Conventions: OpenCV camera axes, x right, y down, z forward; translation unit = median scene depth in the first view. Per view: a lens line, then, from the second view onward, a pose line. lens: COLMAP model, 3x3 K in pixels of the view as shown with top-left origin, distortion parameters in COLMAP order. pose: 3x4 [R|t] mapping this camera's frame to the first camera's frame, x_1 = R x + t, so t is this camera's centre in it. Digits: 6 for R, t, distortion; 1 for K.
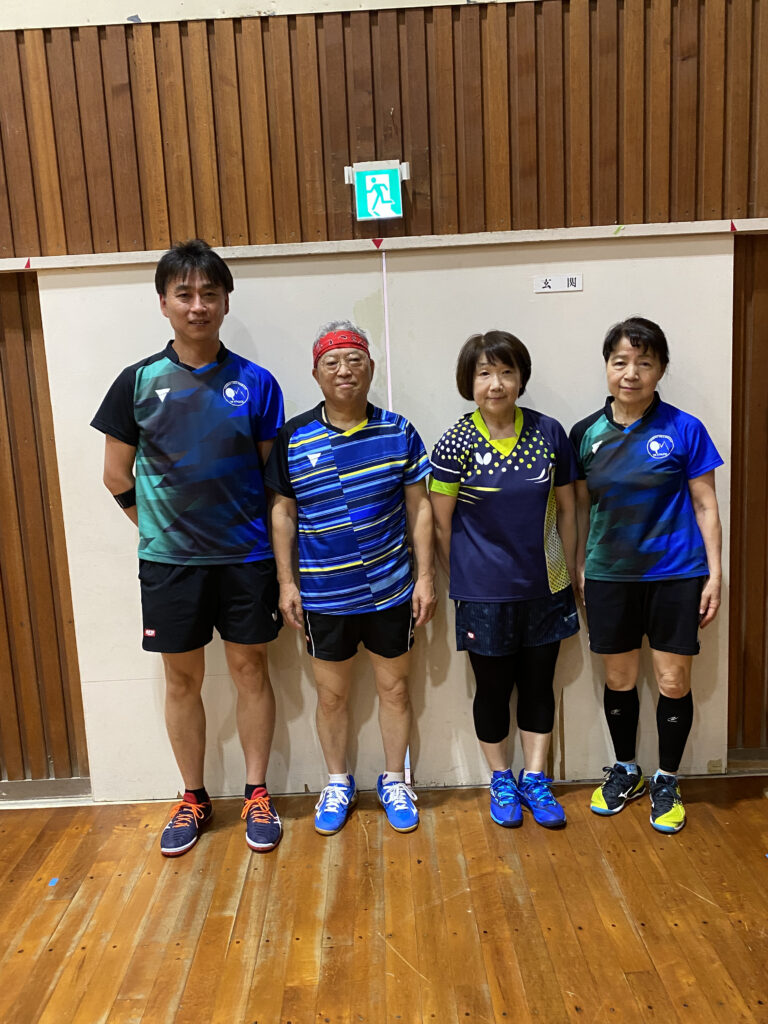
lens RADIAL K [[871.2, 0, 368.7], [0, 871.2, 514.8], [0, 0, 1]] dist [-0.004023, 0.007920]
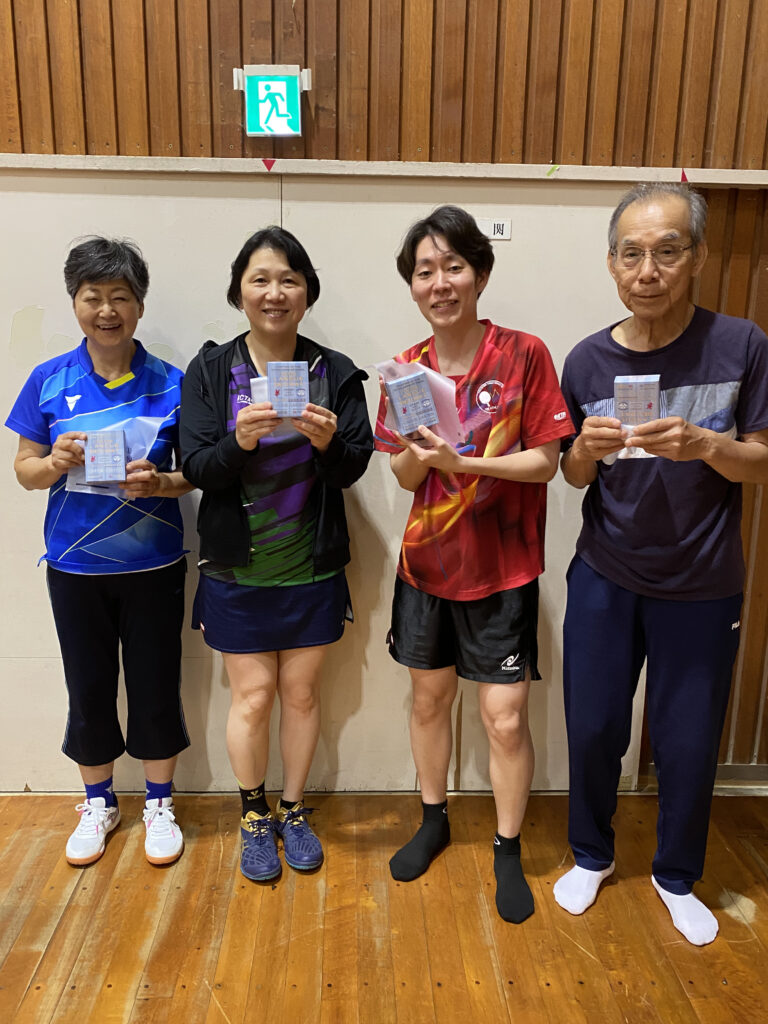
lens RADIAL K [[871.2, 0, 377.3], [0, 871.2, 507.4], [0, 0, 1]] dist [-0.004023, 0.007920]
pose [[0.997123, 0.056883, 0.050095, 0.094796], [-0.059699, 0.996608, 0.056637, -0.037460], [-0.046703, -0.059465, 0.997137, 0.142230]]
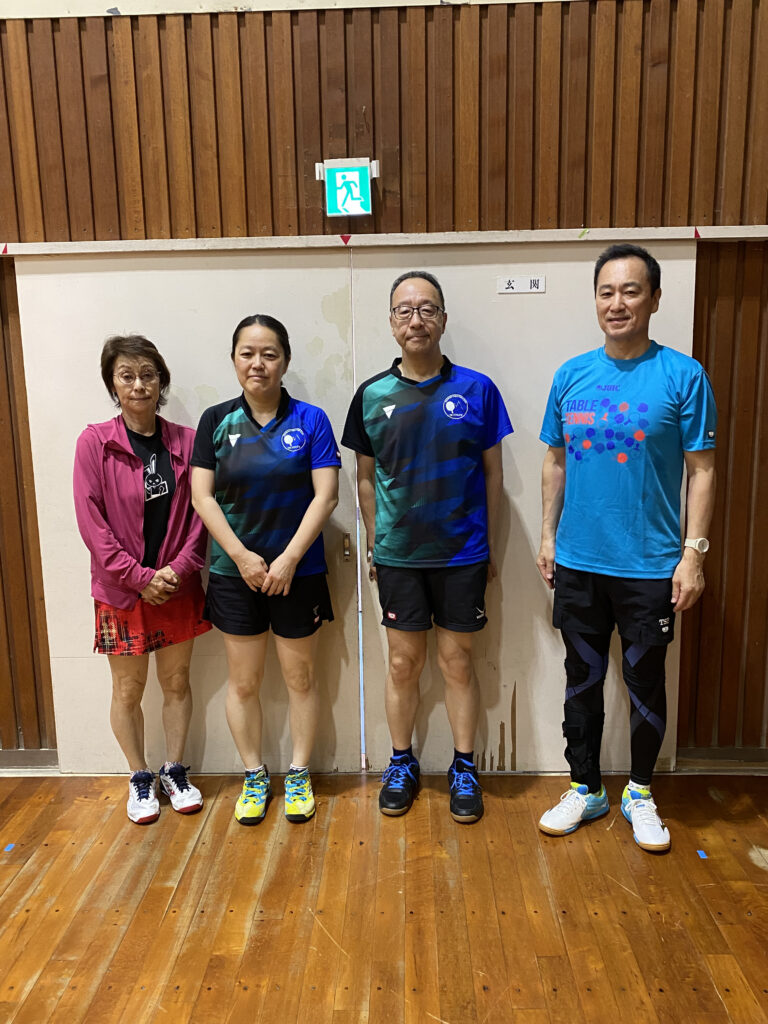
lens RADIAL K [[871.2, 0, 381.3], [0, 871.2, 518.8], [0, 0, 1]] dist [-0.004023, 0.007920]
pose [[0.999164, 0.035890, -0.019557, 0.086594], [-0.035517, 0.999187, 0.019083, -0.006641], [0.020226, -0.018372, 0.999627, -0.024285]]
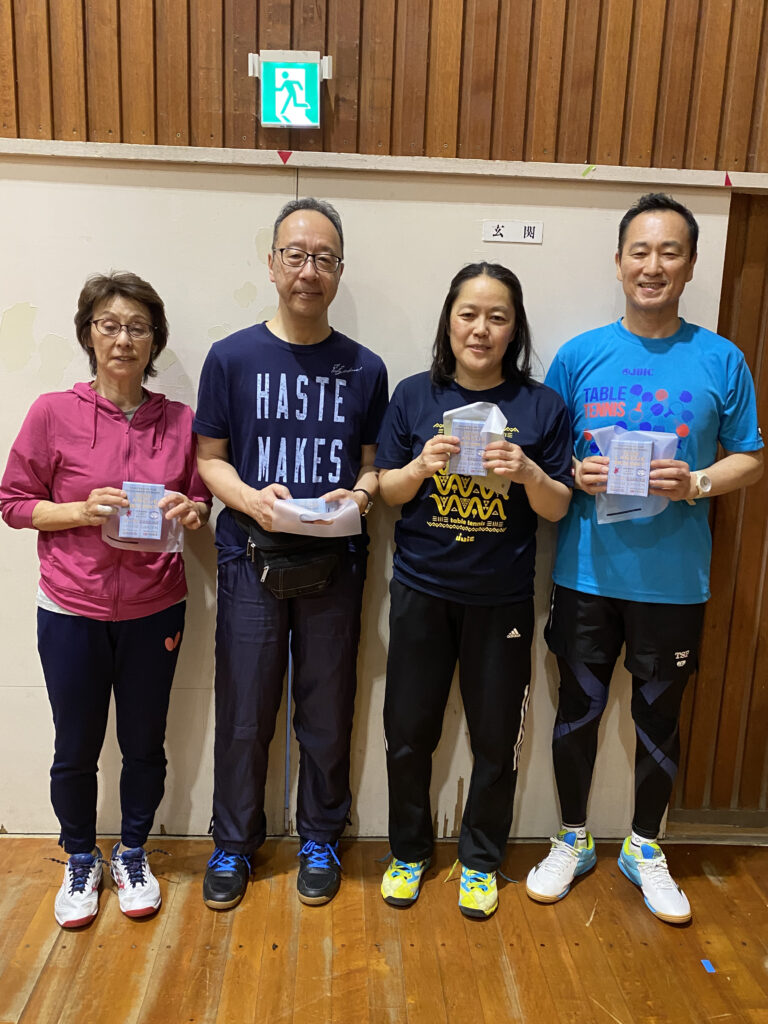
lens RADIAL K [[871.2, 0, 379.2], [0, 871.2, 502.9], [0, 0, 1]] dist [-0.004023, 0.007920]
pose [[0.995023, 0.075131, 0.065457, 0.069357], [-0.076989, 0.996684, 0.026330, -0.031187], [-0.063262, -0.031238, 0.997508, 0.213835]]
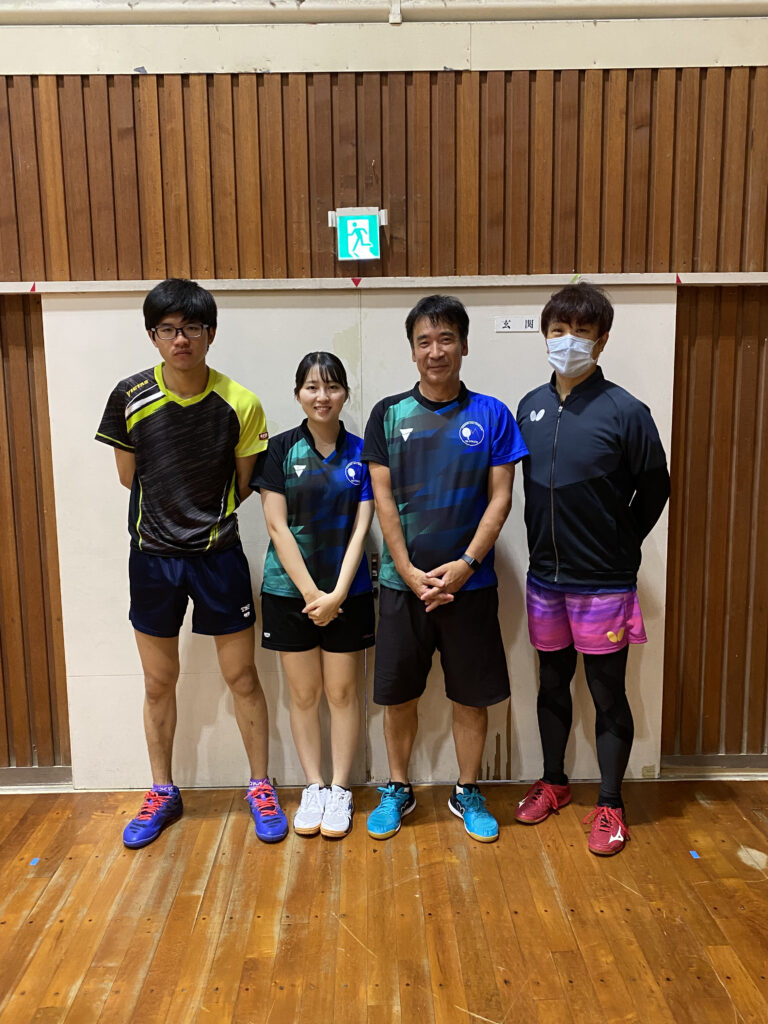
lens RADIAL K [[871.2, 0, 376.4], [0, 871.2, 500.4], [0, 0, 1]] dist [-0.004023, 0.007920]
pose [[0.999192, 0.033152, 0.022721, 0.020557], [-0.032694, 0.999260, -0.020261, -0.016229], [-0.023376, 0.019501, 0.999537, -0.092934]]
